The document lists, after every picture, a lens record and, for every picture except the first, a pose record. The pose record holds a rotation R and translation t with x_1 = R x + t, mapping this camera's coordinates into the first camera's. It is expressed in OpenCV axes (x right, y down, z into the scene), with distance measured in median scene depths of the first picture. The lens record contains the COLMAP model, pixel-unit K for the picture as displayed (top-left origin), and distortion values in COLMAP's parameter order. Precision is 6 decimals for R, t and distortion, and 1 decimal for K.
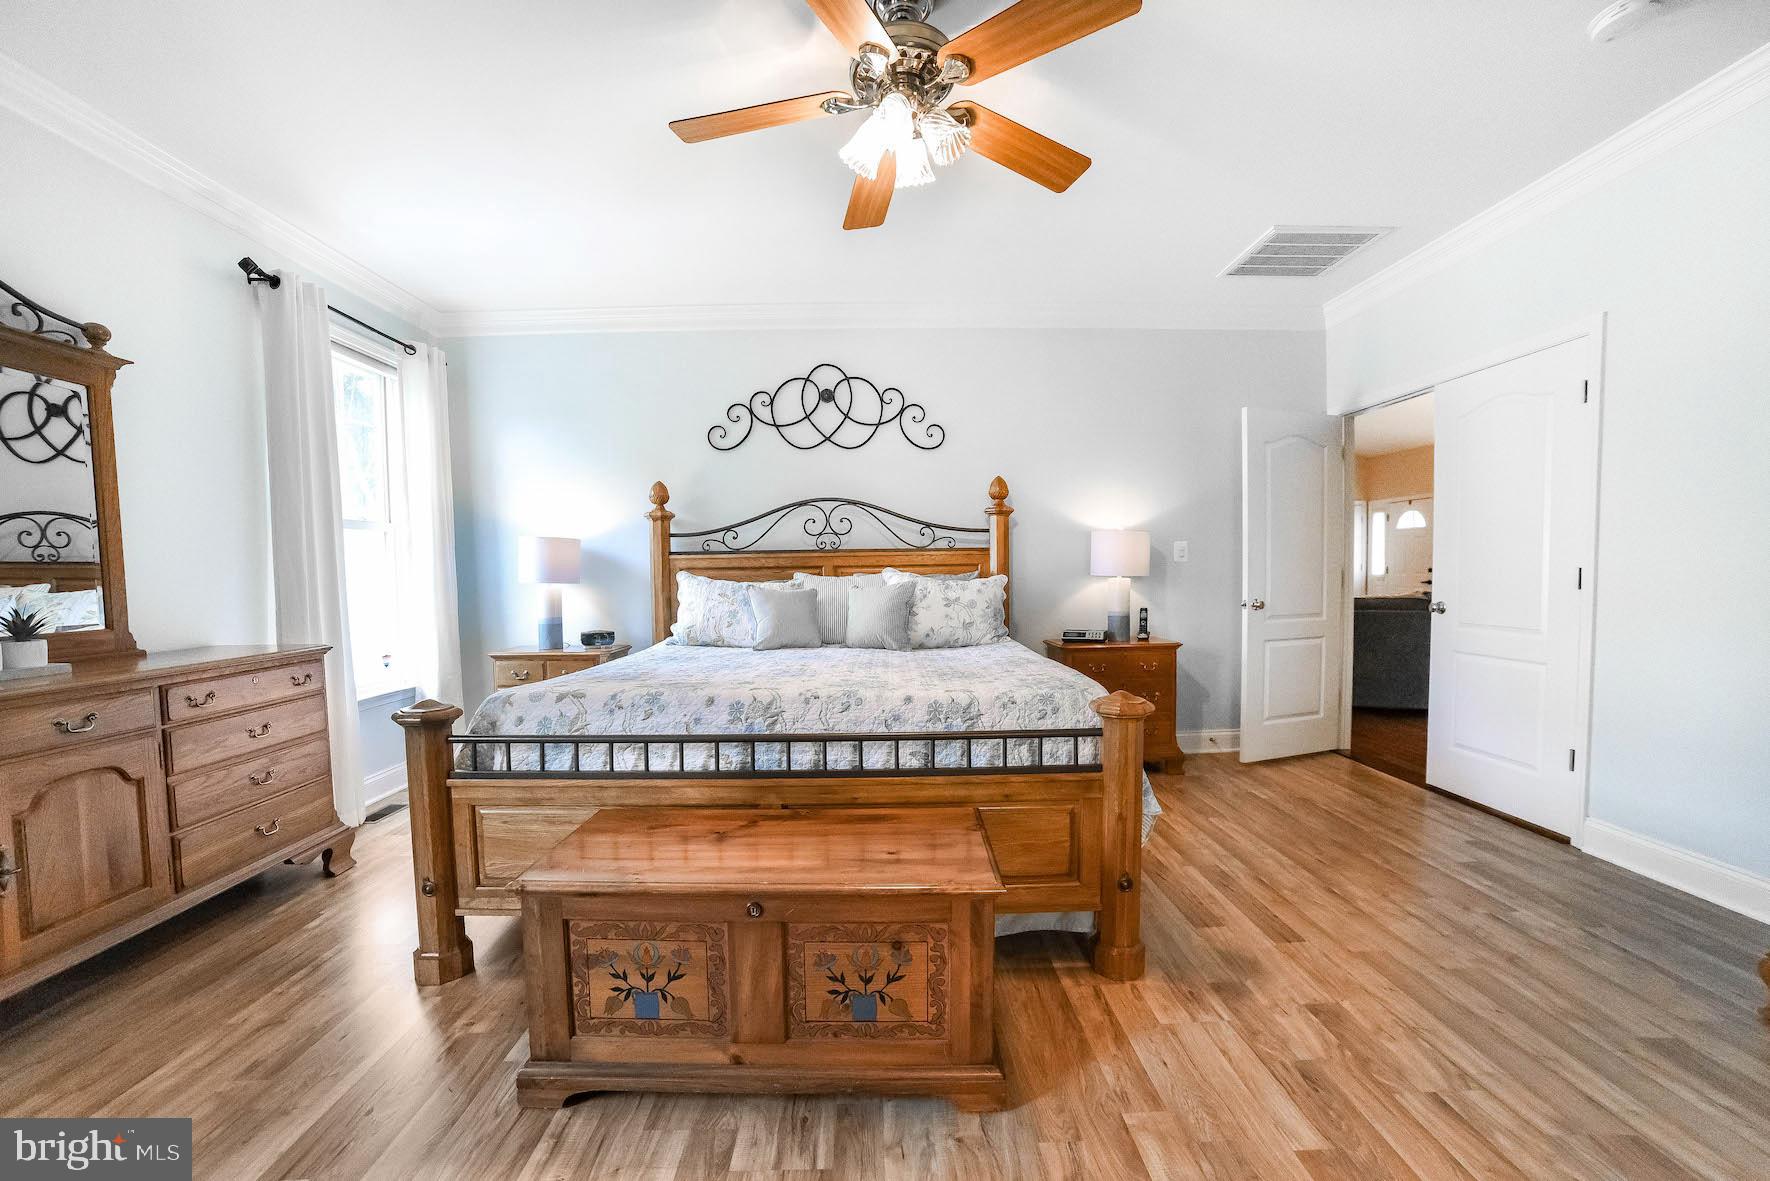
lens RADIAL K [[725.2, 0, 885.1], [0, 725.2, 607.7], [0, 0, 1]] dist [-0.090560, 0.038629]
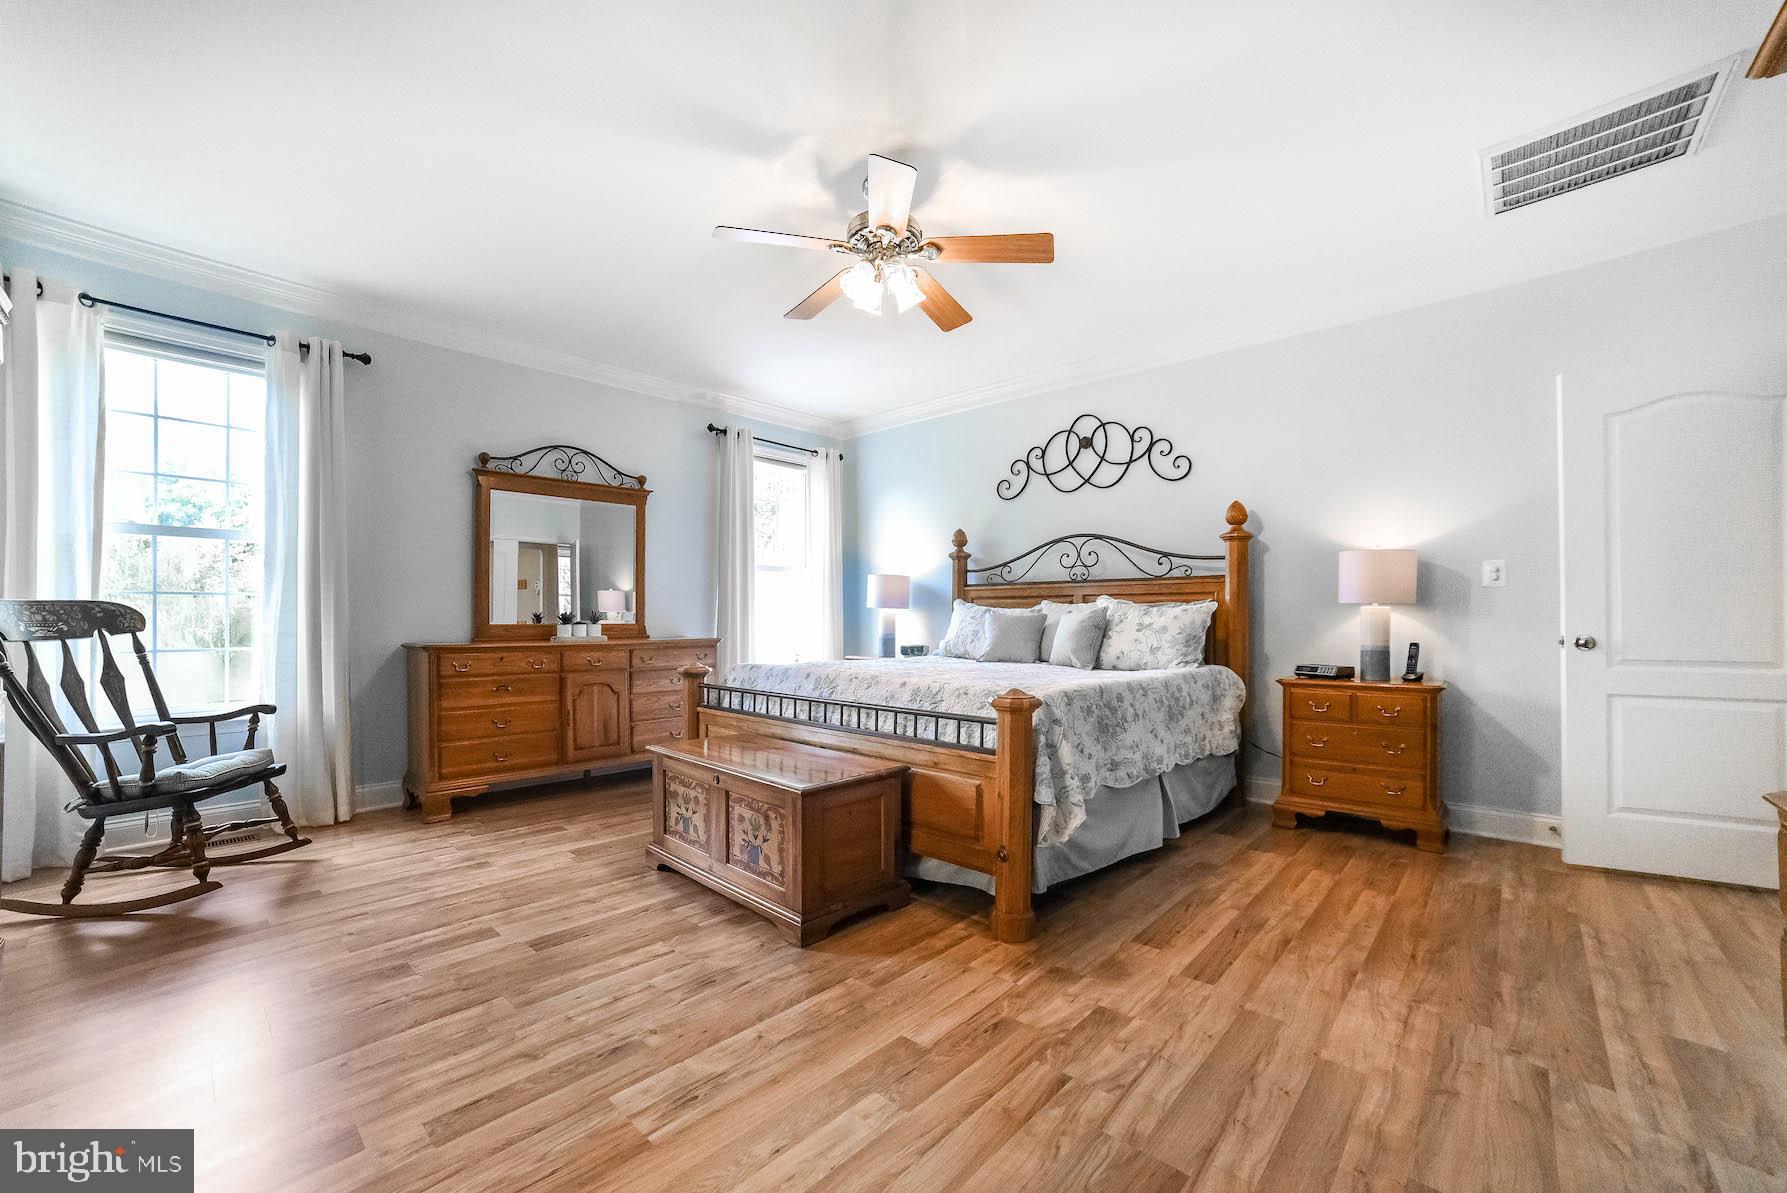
lens RADIAL K [[732.1, 0, 893.6], [0, 732.1, 613.8], [0, 0, 1]] dist [-0.090560, 0.038629]
pose [[0.711967, 0.009477, -0.702149, 0.524535], [-0.046015, 0.998389, -0.033183, 0.022508], [0.700704, 0.055935, 0.711256, 0.007342]]
